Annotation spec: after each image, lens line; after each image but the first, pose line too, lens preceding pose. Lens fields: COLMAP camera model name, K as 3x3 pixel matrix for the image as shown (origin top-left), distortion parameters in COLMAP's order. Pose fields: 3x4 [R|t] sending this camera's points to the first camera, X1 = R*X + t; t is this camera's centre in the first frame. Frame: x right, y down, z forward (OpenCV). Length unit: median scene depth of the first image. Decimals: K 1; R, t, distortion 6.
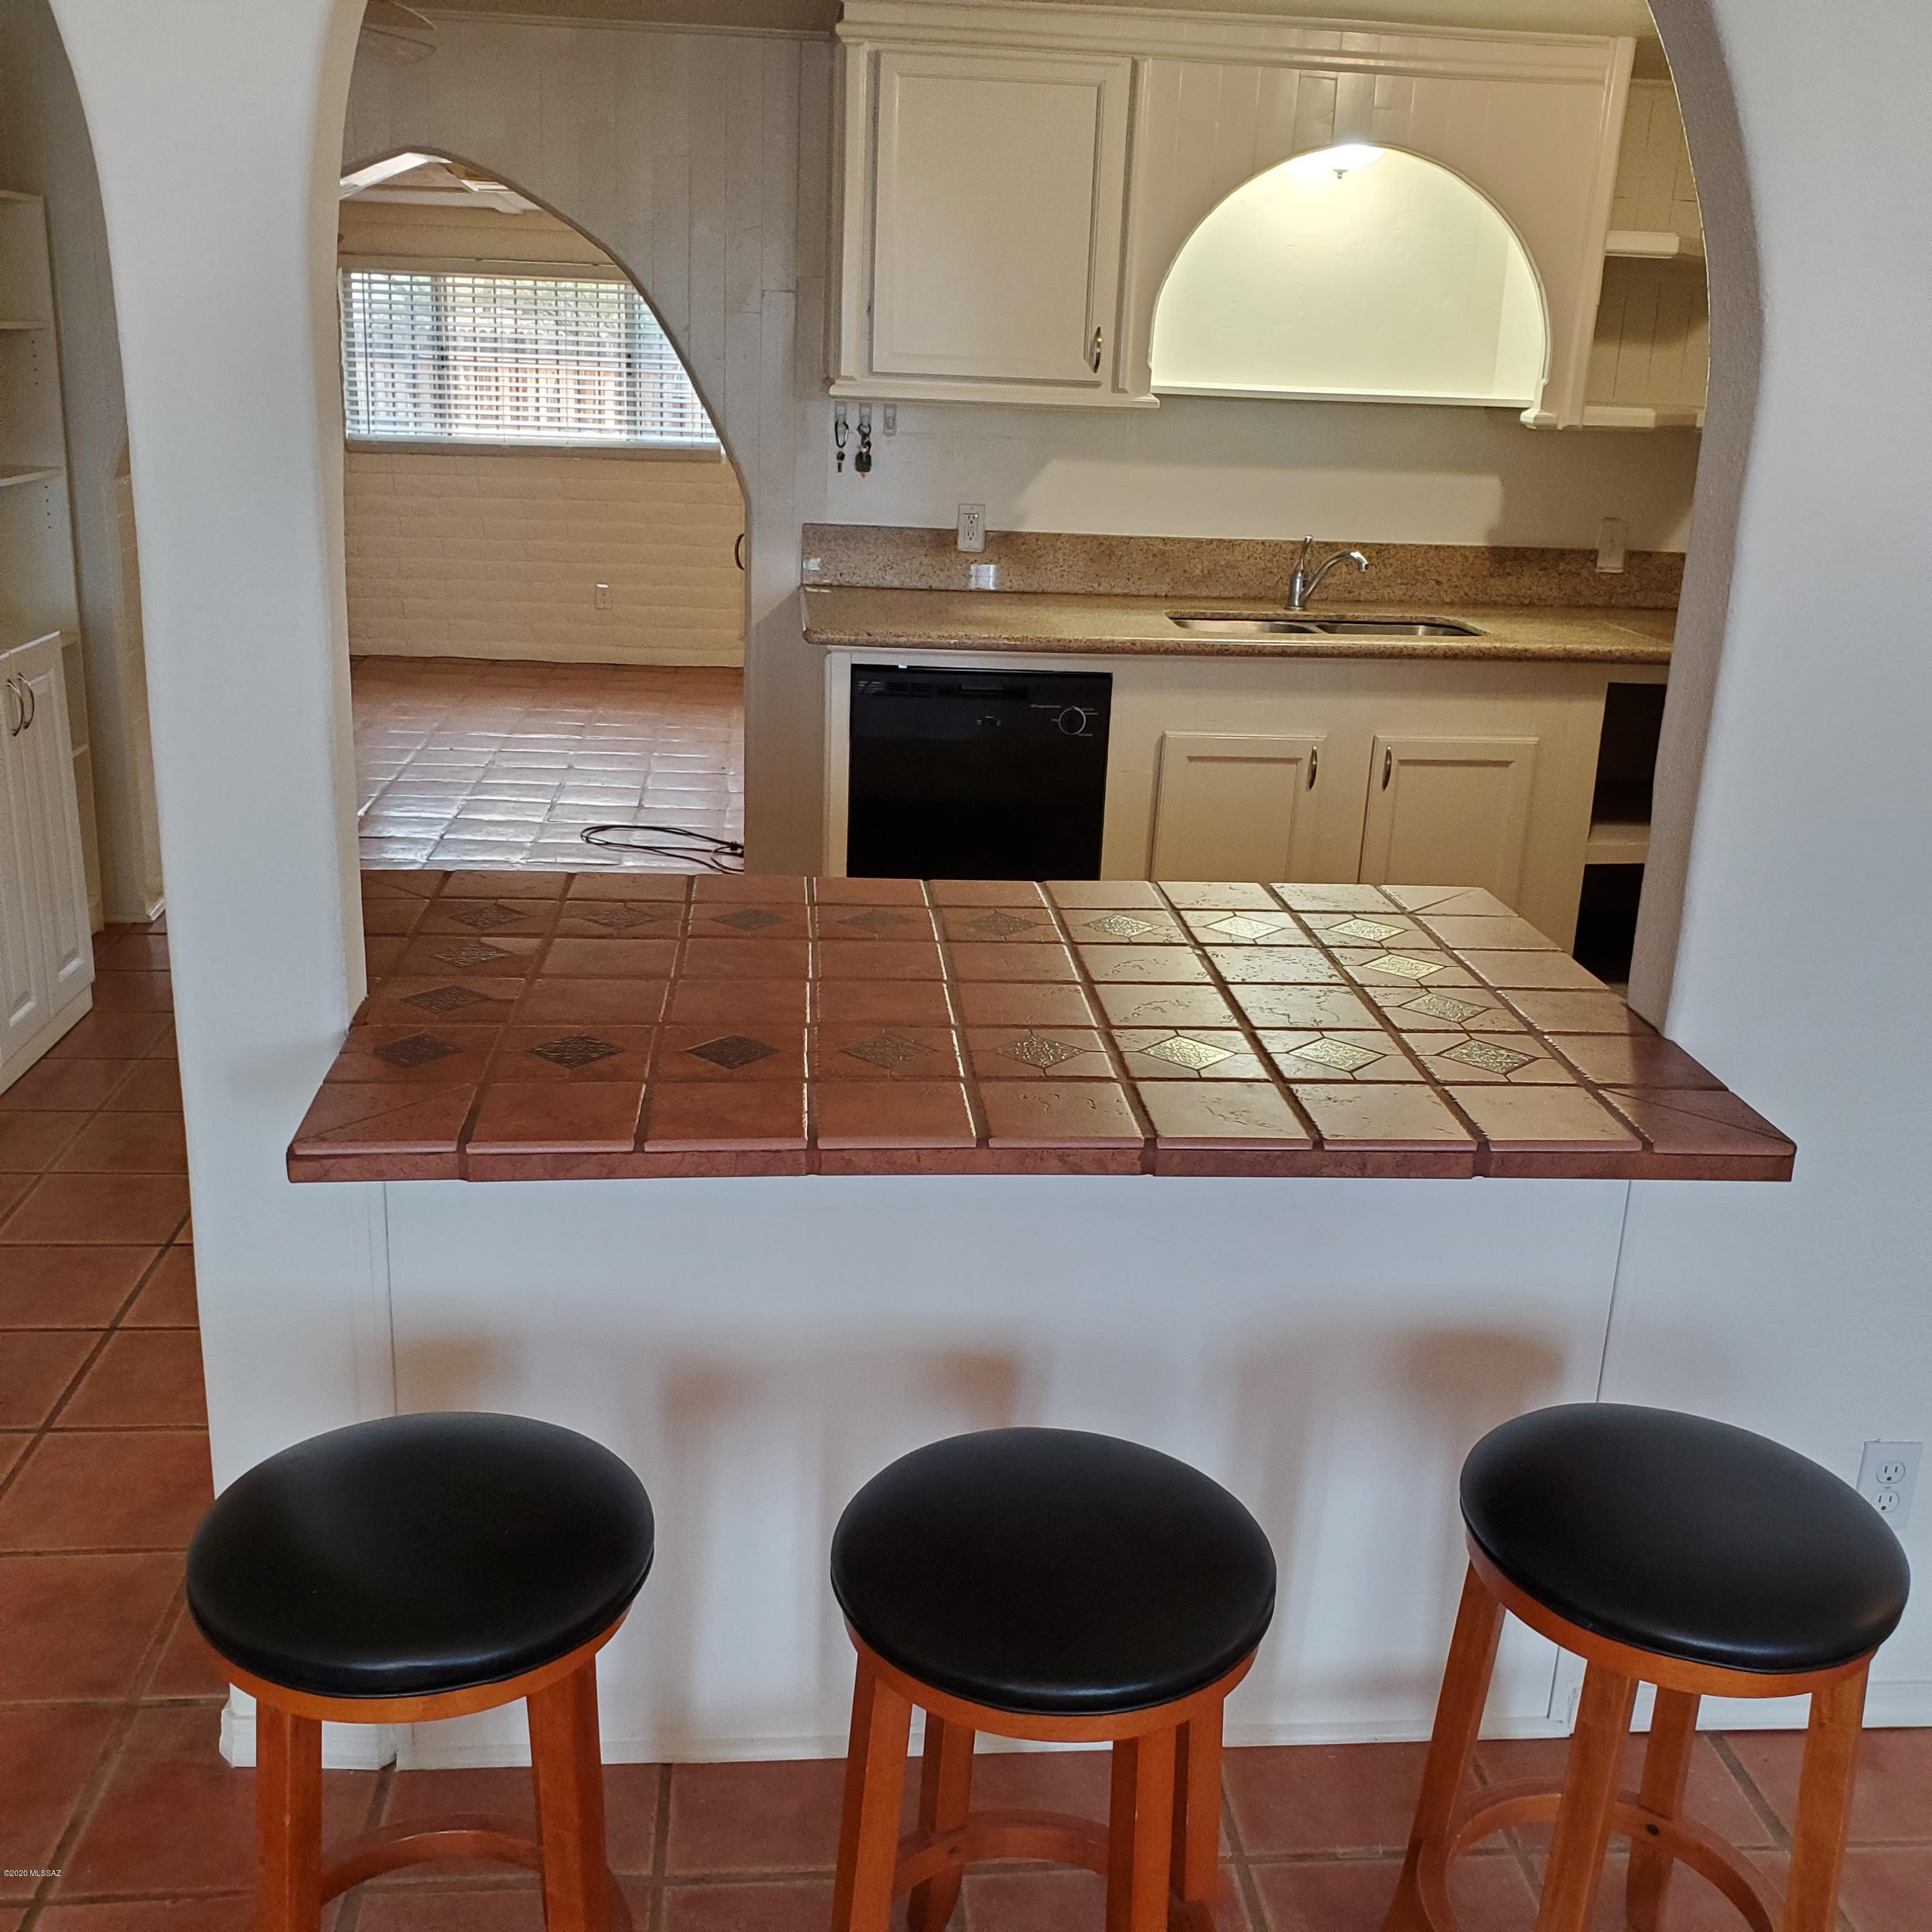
lens RADIAL K [[2013.3, 0, 970.8], [0, 2013.3, 966.9], [0, 0, 1]] dist [0.107599, -0.350710]
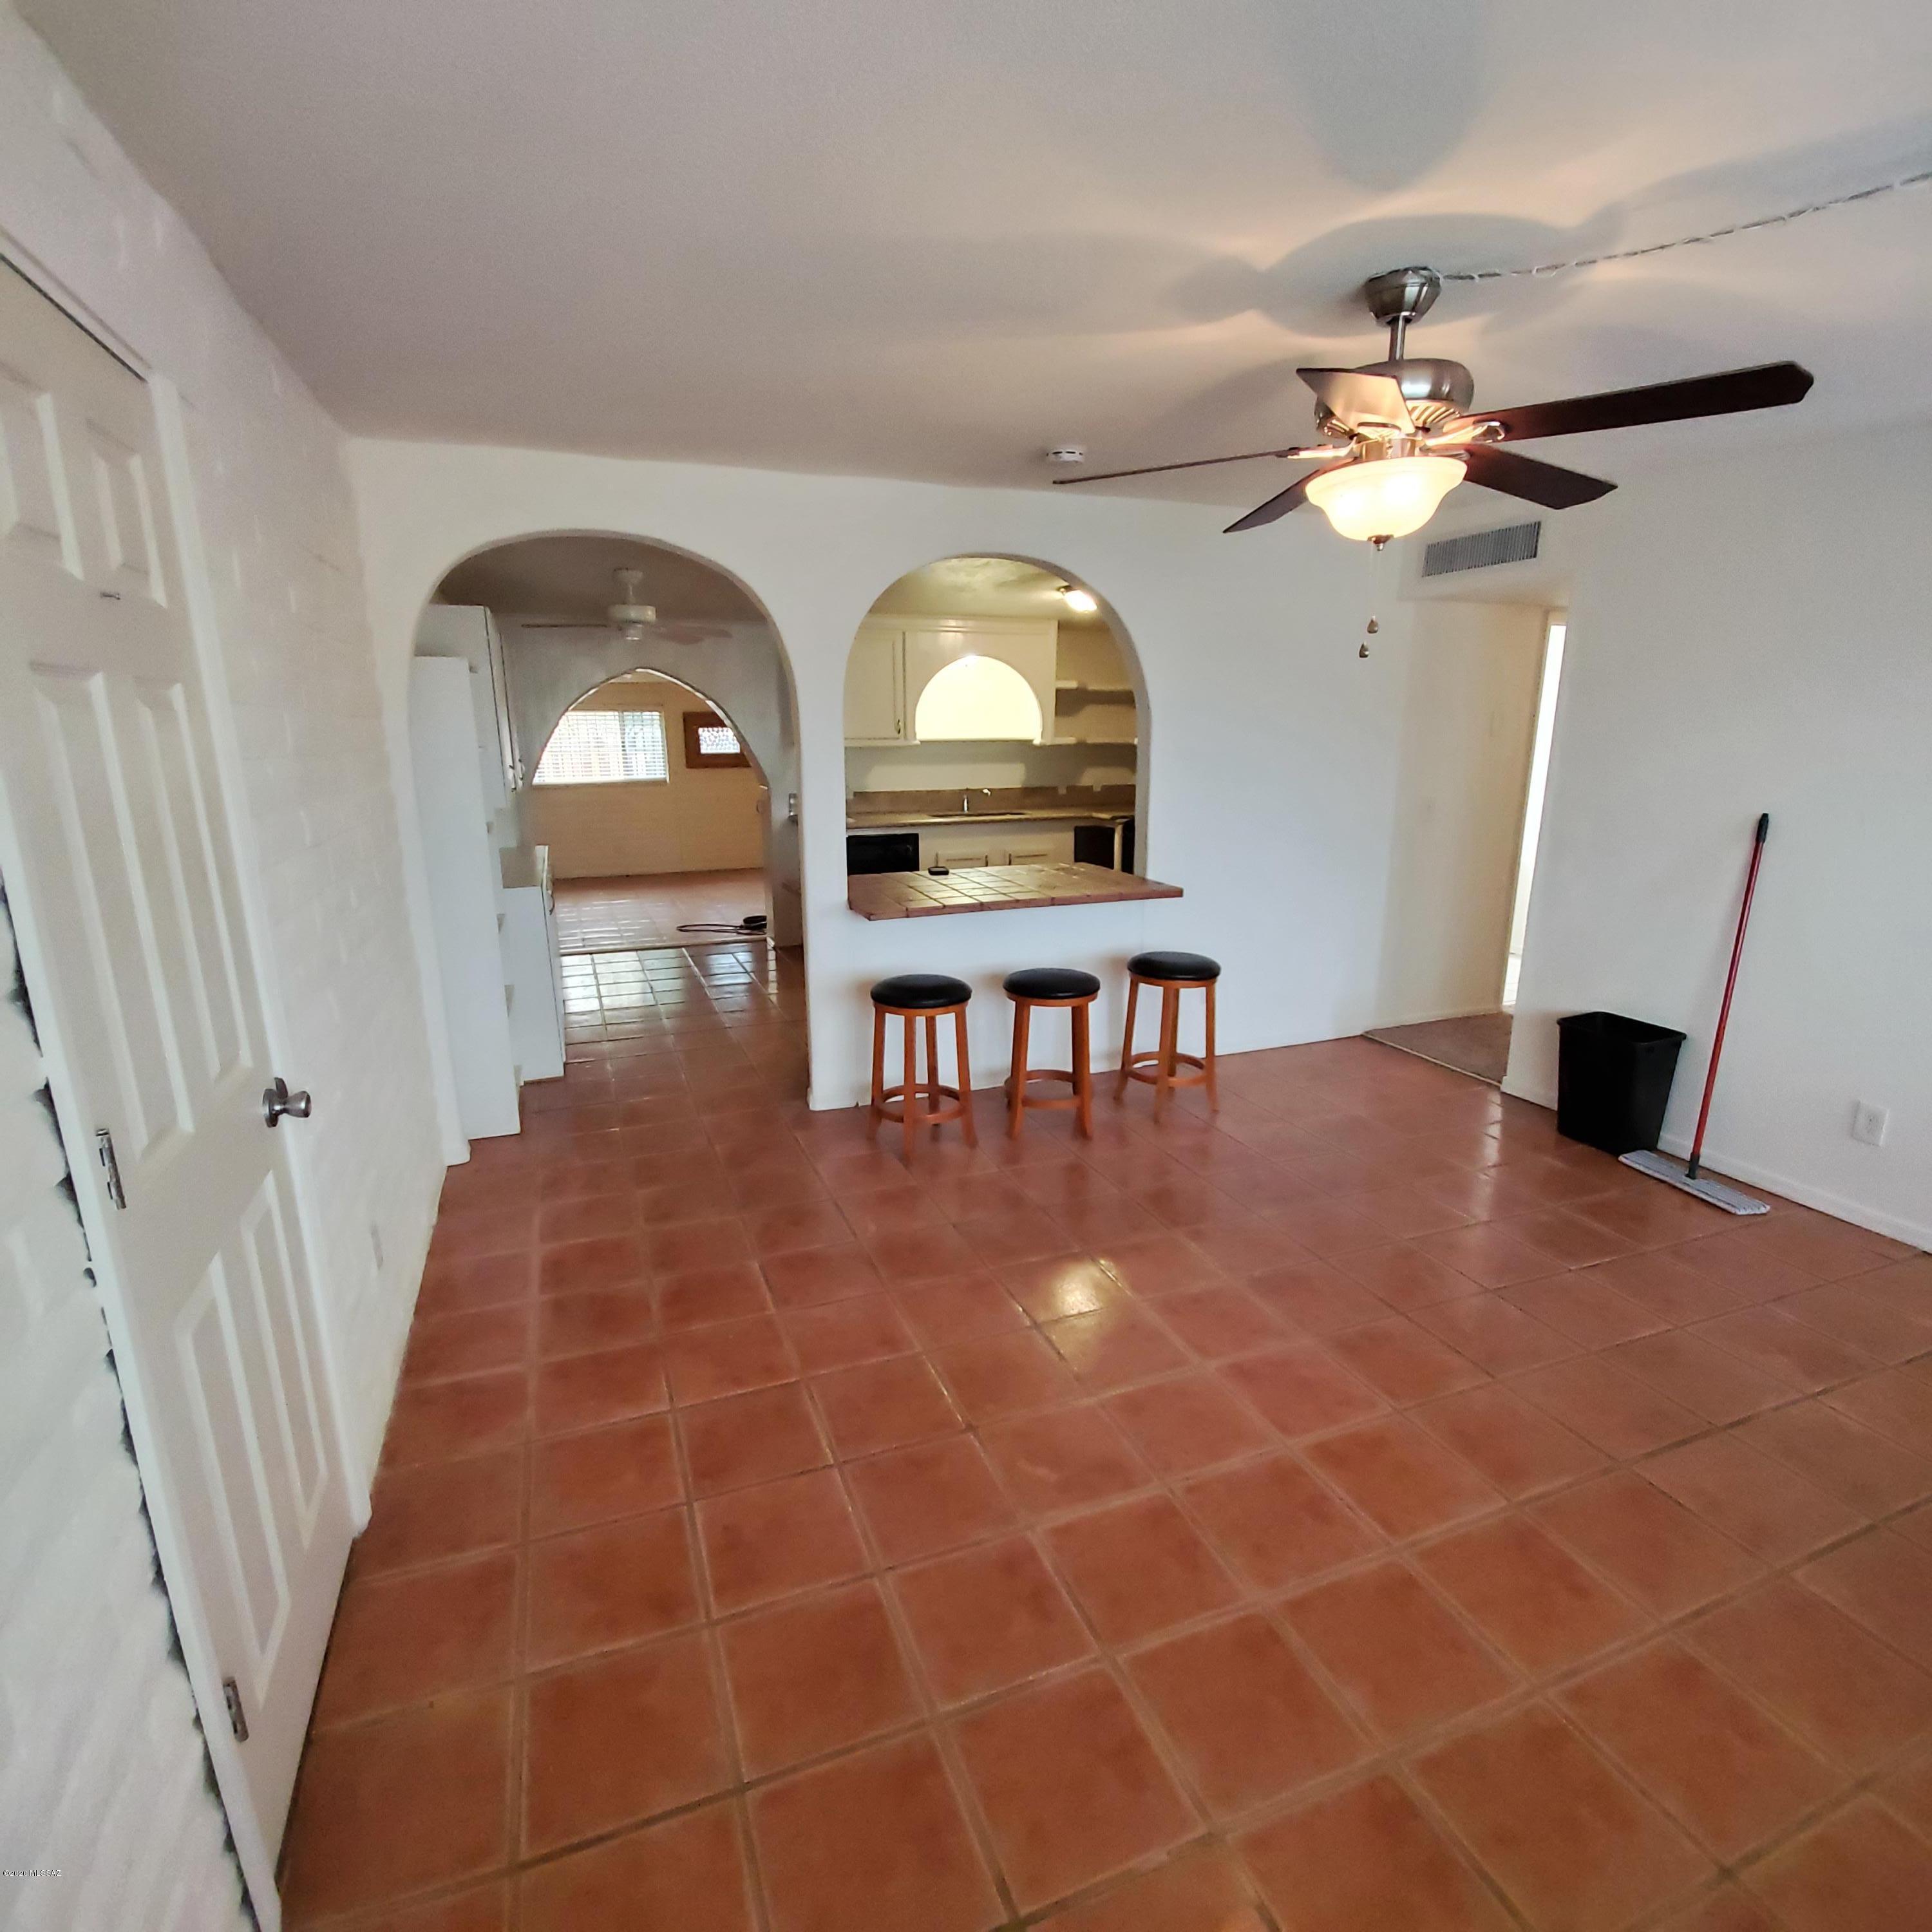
lens RADIAL K [[1014.1, 0, 970.7], [0, 1014.1, 995.6], [0, 0, 1]] dist [-0.002059, -0.000002]
pose [[0.956988, -0.115291, 0.266236, -0.253900], [0.125541, 0.991850, -0.021750, 0.118447], [-0.261559, 0.054238, 0.963662, -0.390998]]
